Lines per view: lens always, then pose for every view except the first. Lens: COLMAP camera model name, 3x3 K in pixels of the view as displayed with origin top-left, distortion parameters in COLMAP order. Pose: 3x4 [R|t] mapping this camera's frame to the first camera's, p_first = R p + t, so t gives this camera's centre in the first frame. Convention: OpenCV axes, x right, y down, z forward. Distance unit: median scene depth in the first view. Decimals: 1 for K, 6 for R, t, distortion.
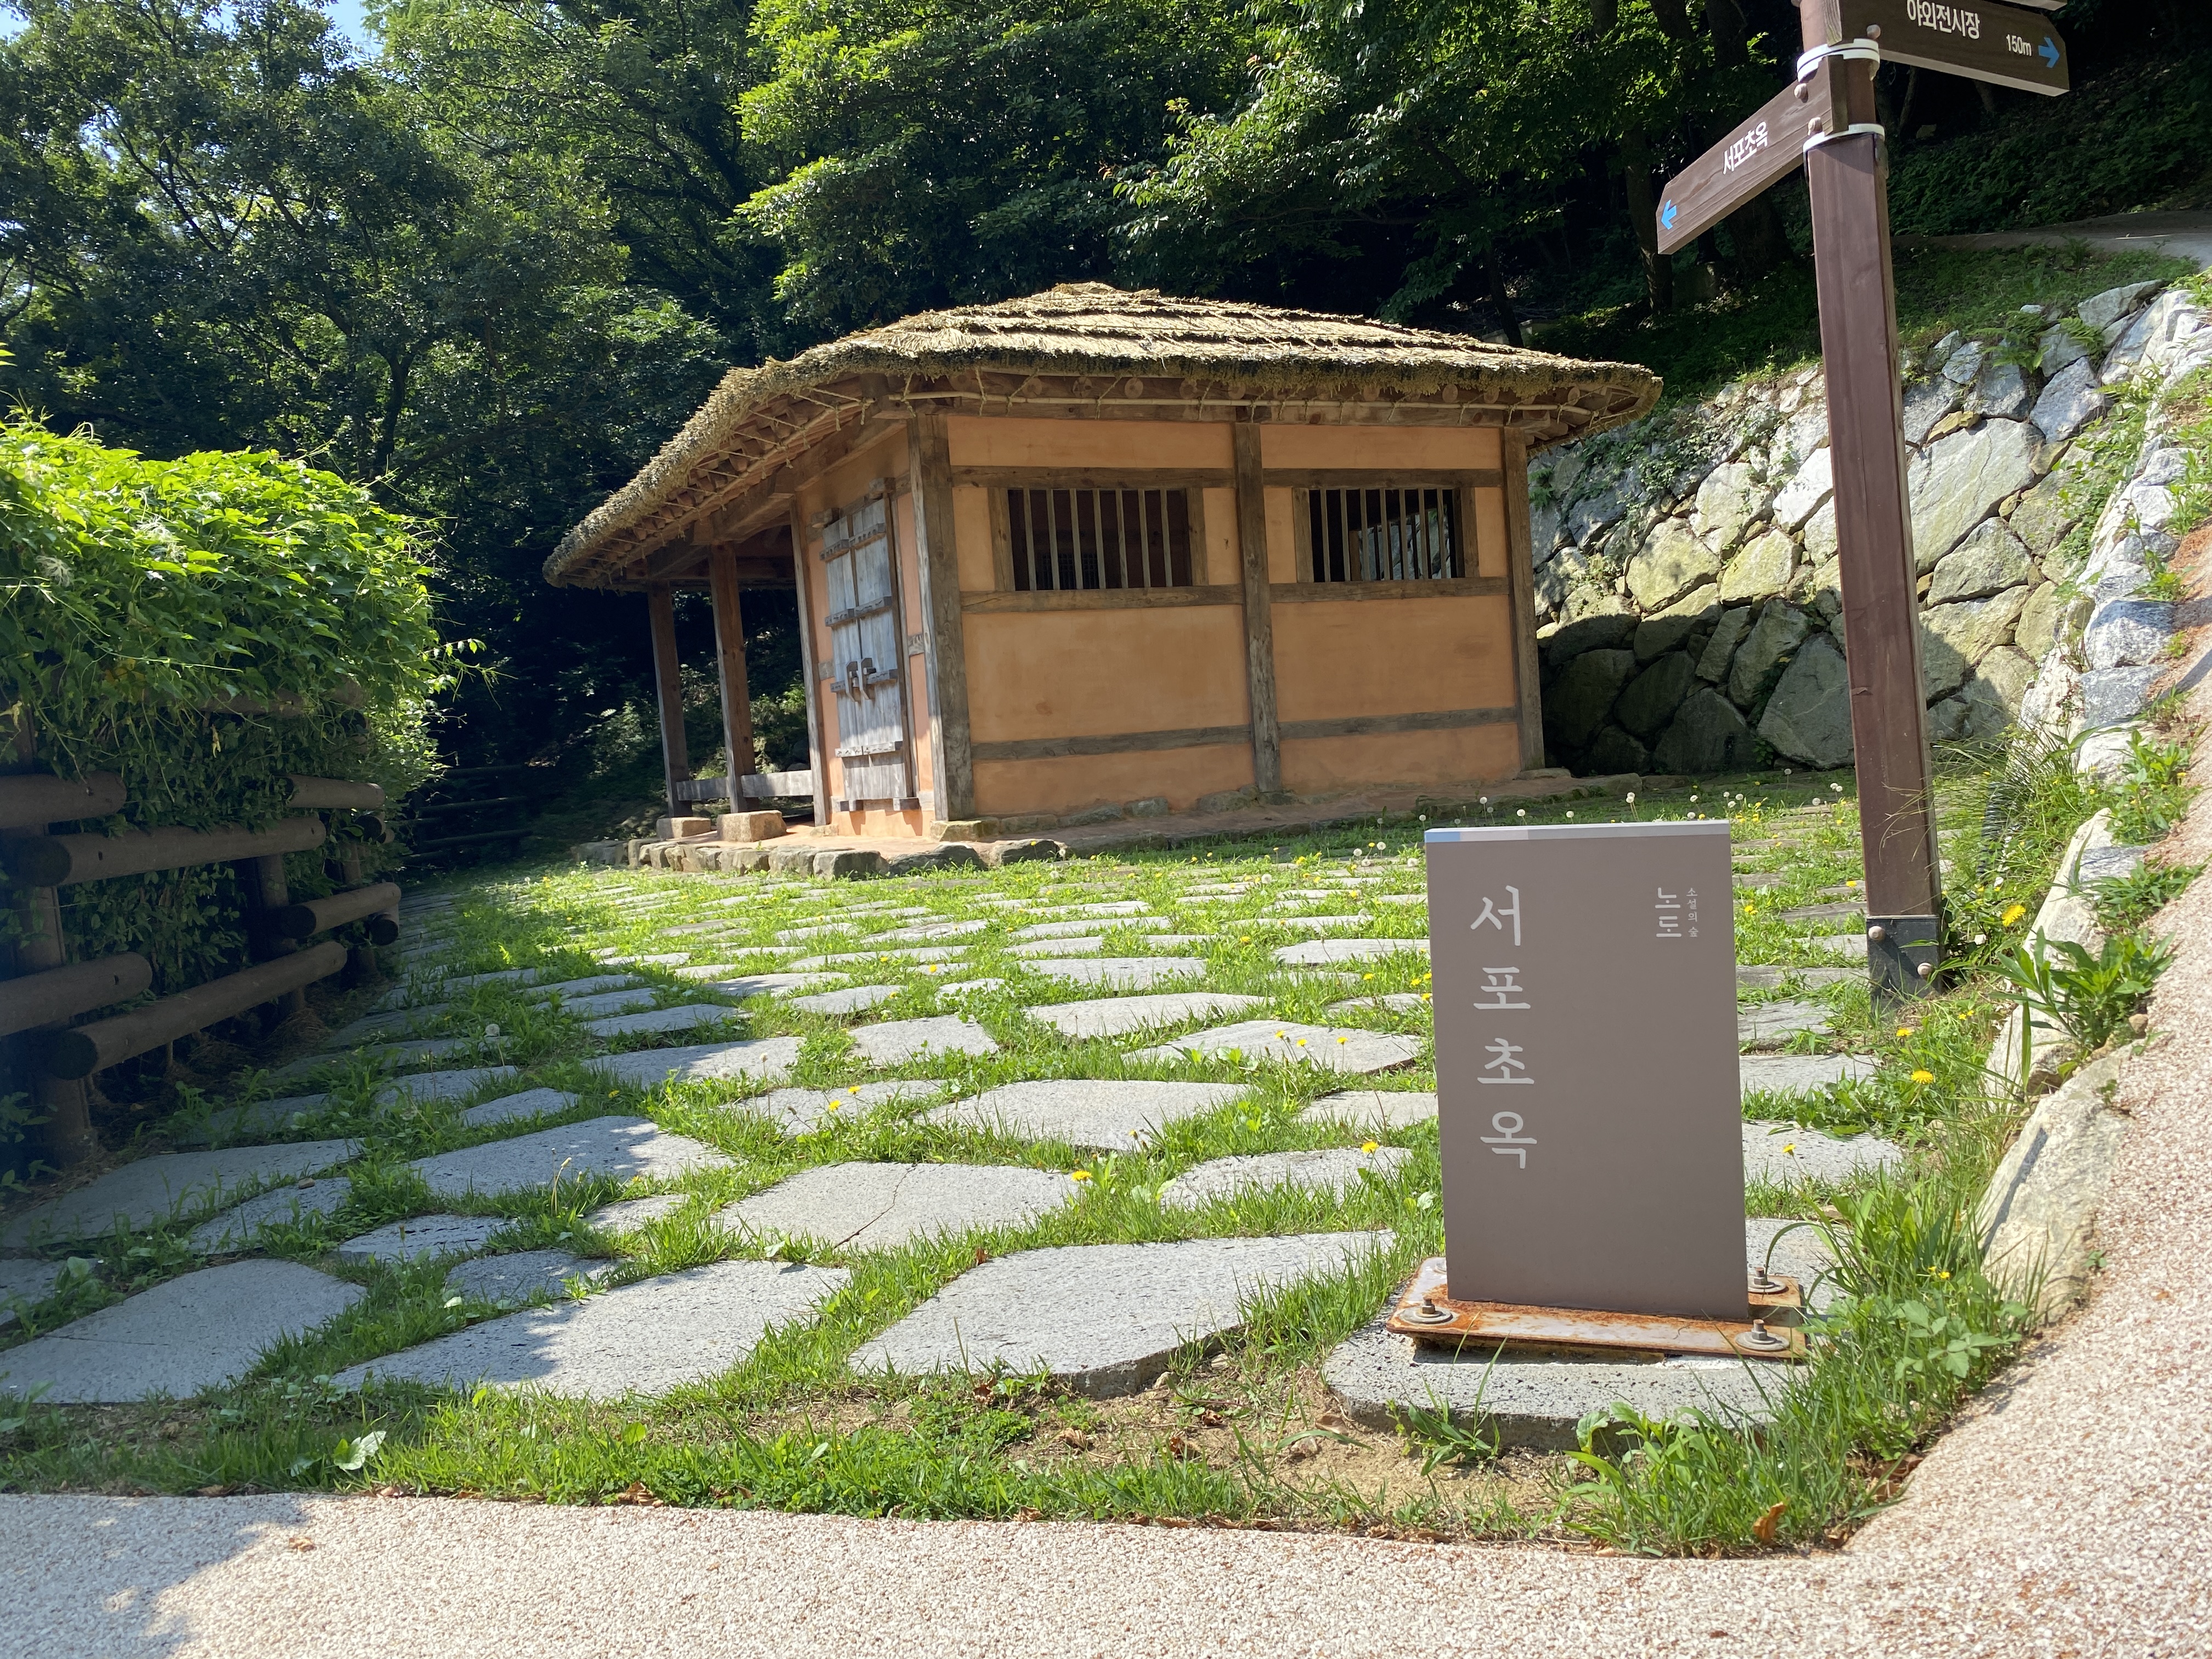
lens RADIAL K [[2073.0, 0, 1227.5], [0, 2073.0, 929.3], [0, 0, 1]] dist [0.179648, -0.293418]
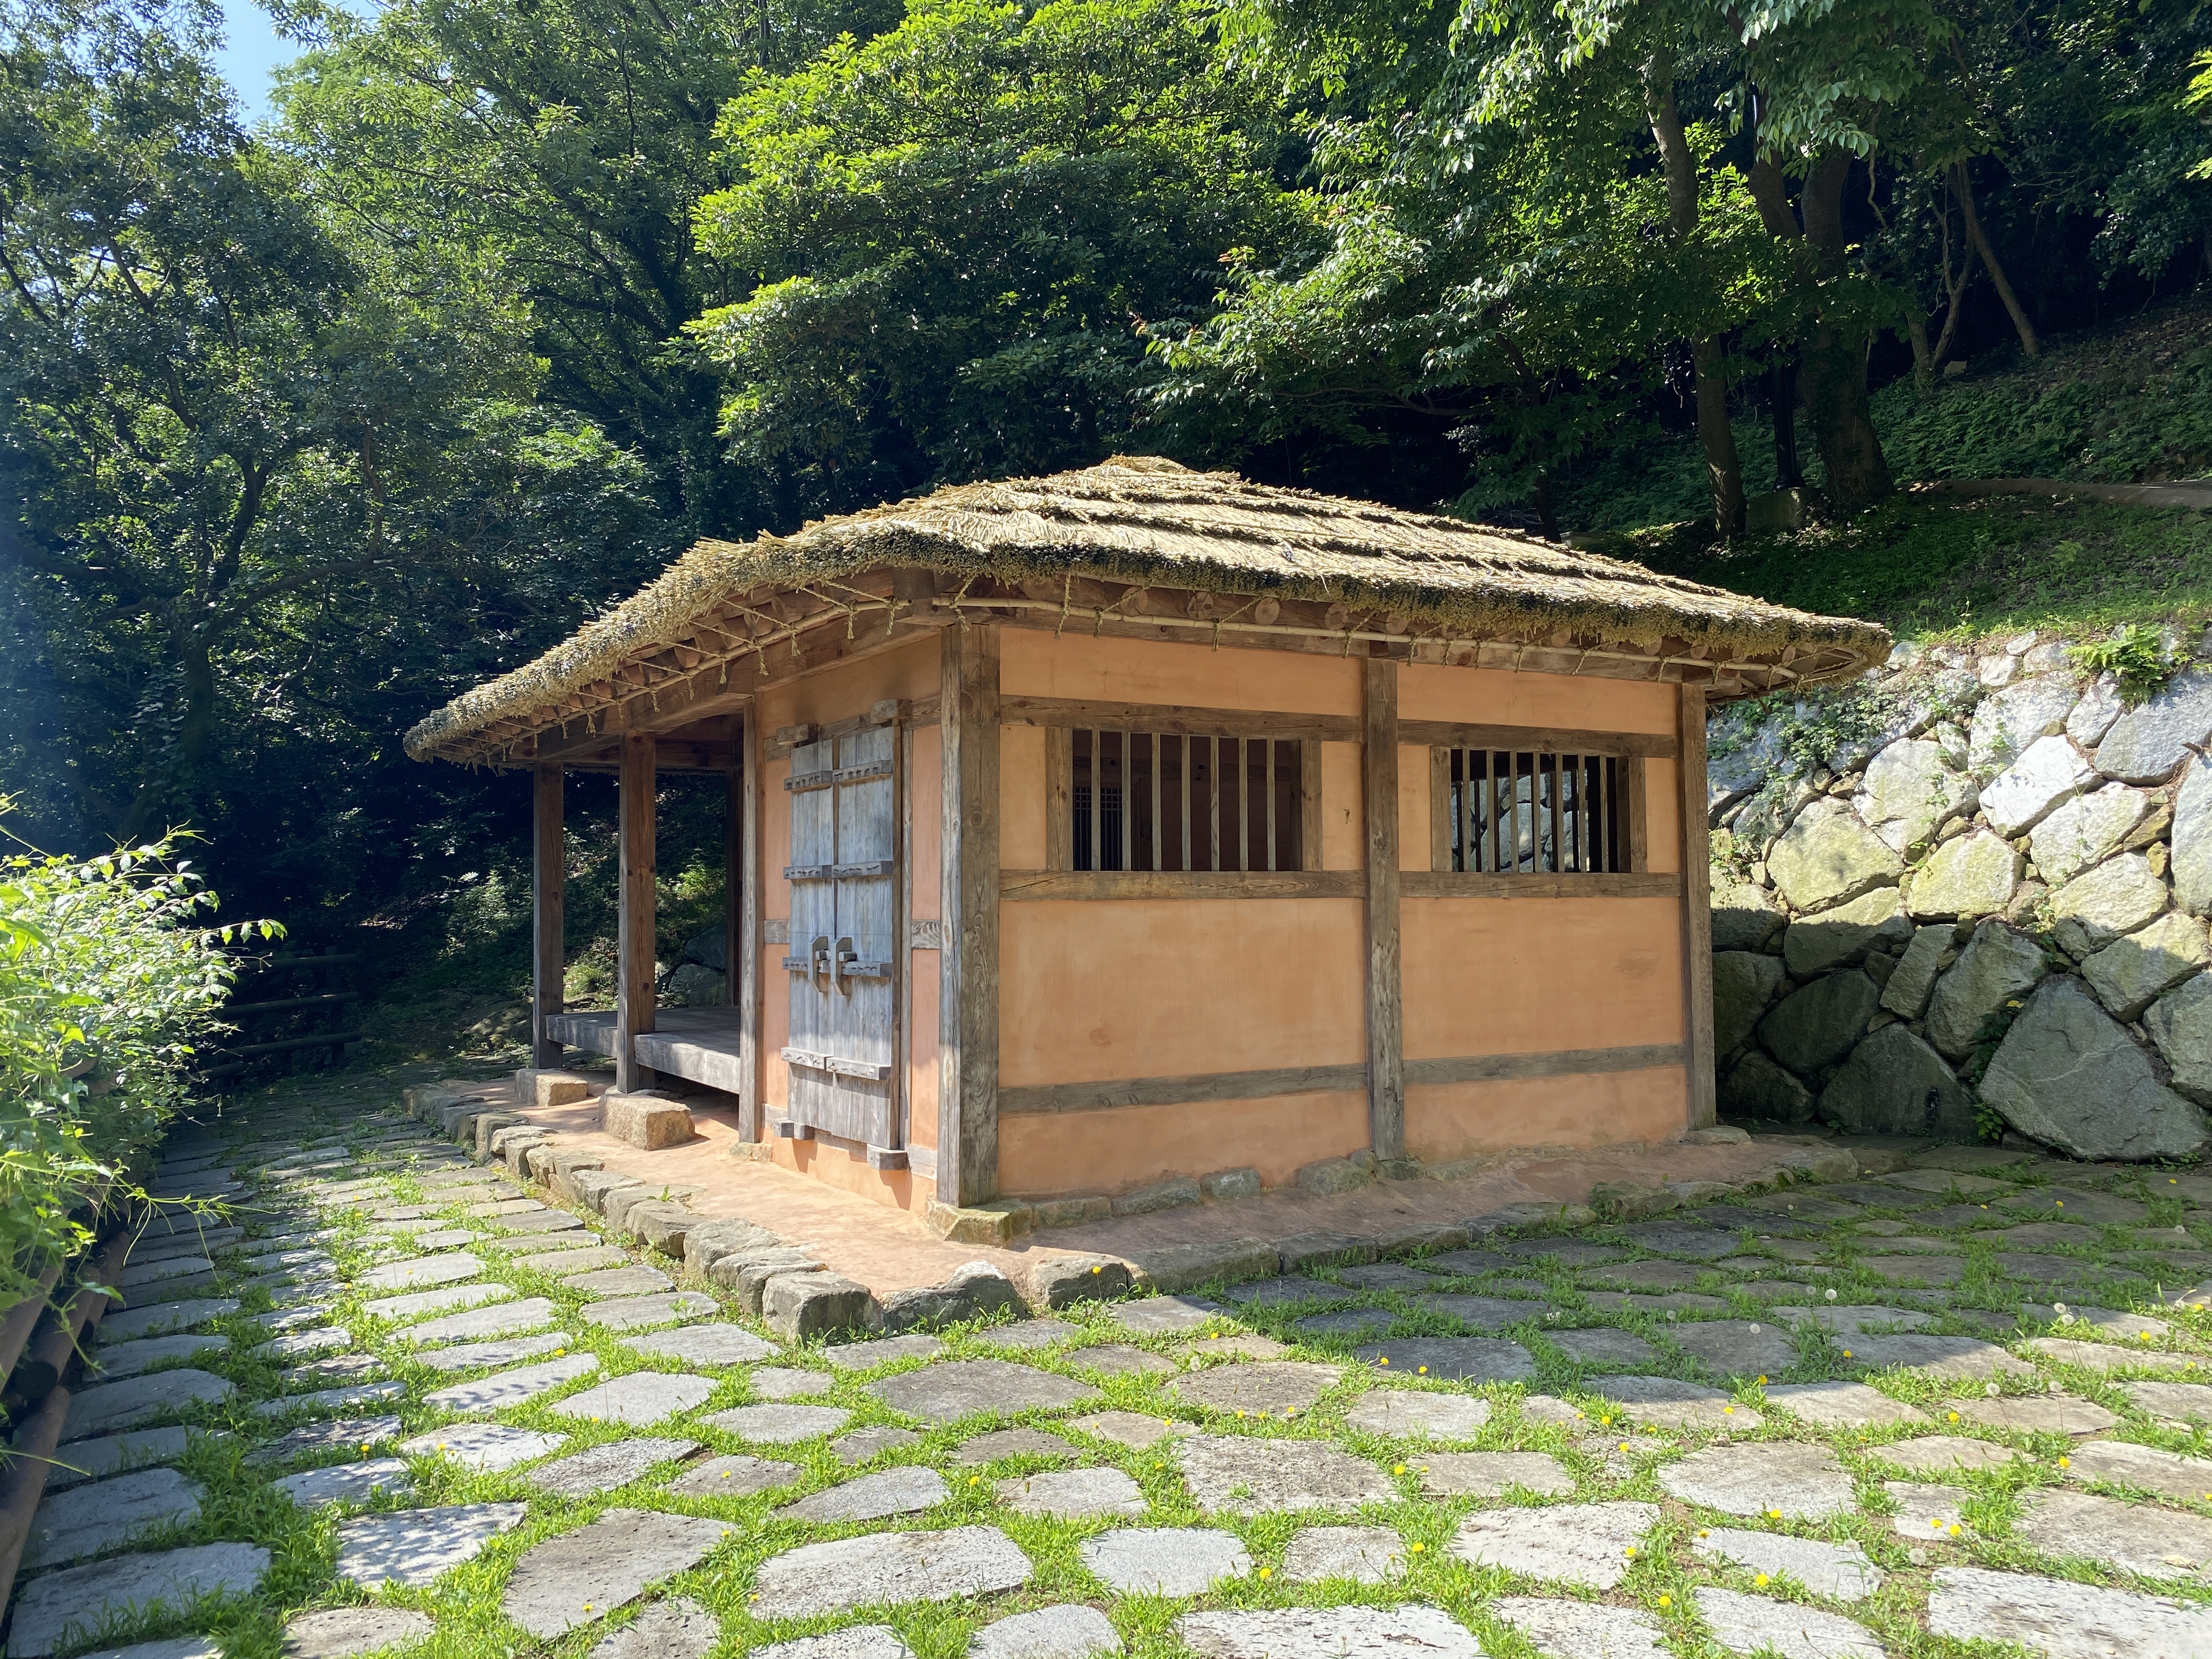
lens RADIAL K [[2073.0, 0, 1227.5], [0, 2073.0, 929.3], [0, 0, 1]] dist [0.179648, -0.293418]
pose [[0.995313, 0.073873, 0.062415, -0.072032], [-0.068973, 0.994617, -0.077330, -0.071907], [-0.067791, 0.072663, 0.995050, 0.229684]]
